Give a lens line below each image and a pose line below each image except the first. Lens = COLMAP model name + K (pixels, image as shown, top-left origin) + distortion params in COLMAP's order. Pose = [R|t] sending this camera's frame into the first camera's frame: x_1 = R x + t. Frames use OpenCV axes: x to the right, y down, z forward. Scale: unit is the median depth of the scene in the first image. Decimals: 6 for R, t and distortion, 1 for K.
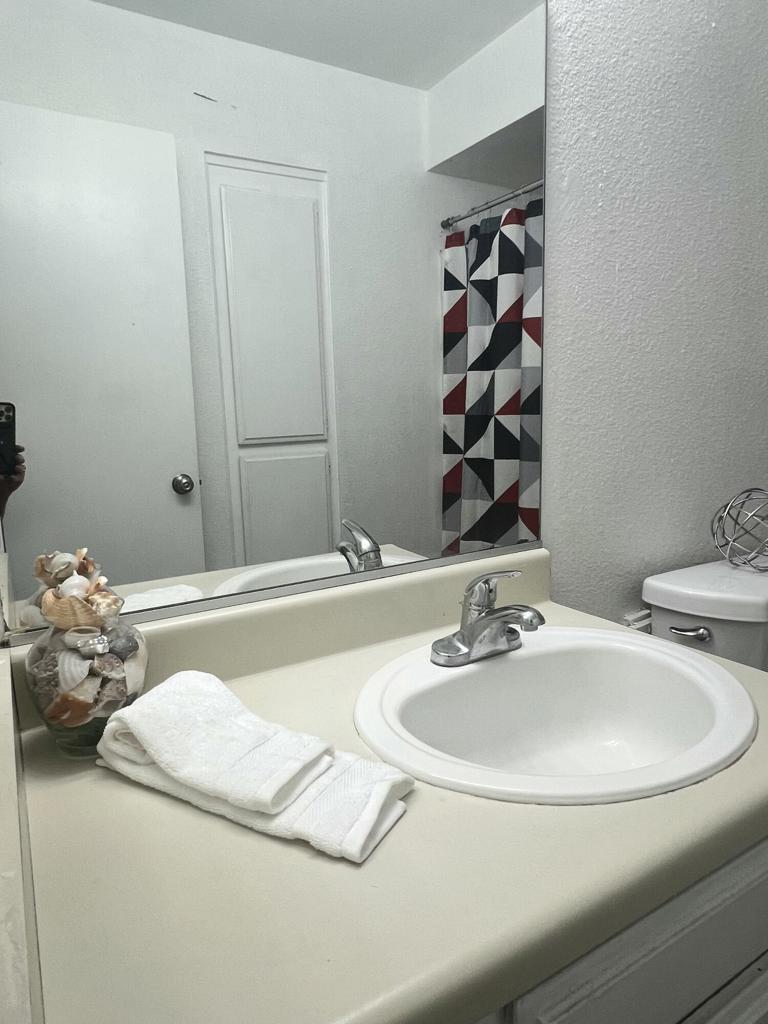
lens RADIAL K [[634.5, 0, 380.0], [0, 634.5, 512.9], [0, 0, 1]] dist [0.001022, -0.000067]
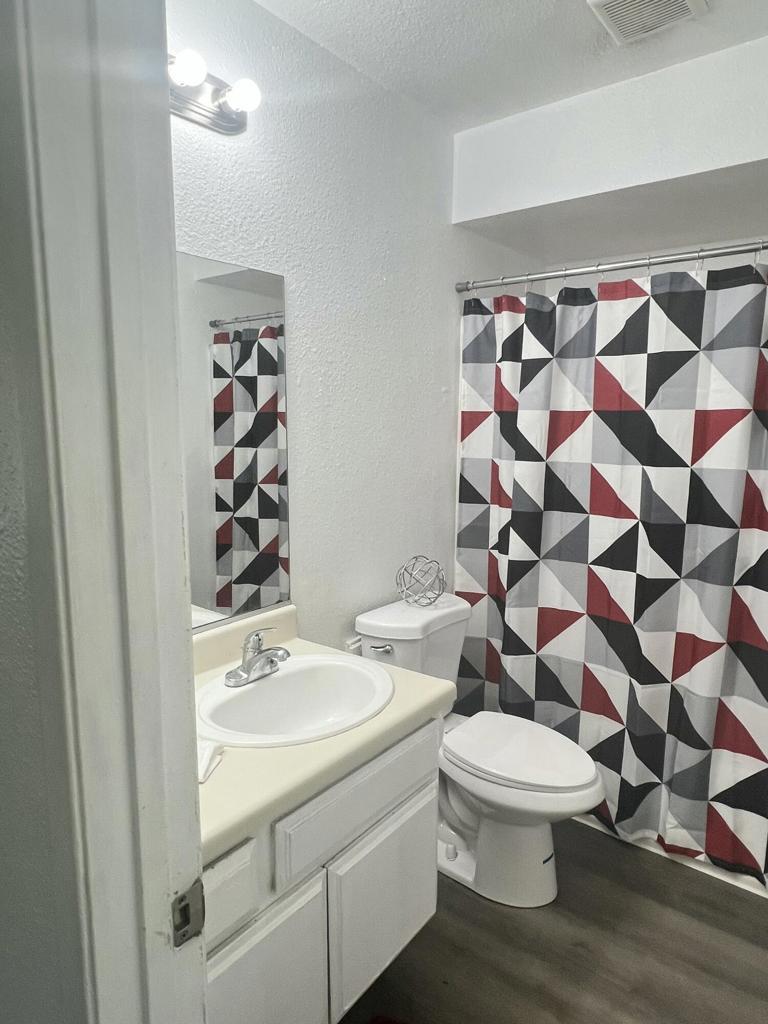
lens RADIAL K [[641.3, 0, 384.0], [0, 641.3, 512.0], [0, 0, 1]] dist [-0.000220, -0.001282]
pose [[0.931581, -0.021692, 0.362886, -0.050256], [0.030929, 0.999328, -0.019663, -0.066607], [-0.362216, 0.029541, 0.931626, -0.280273]]
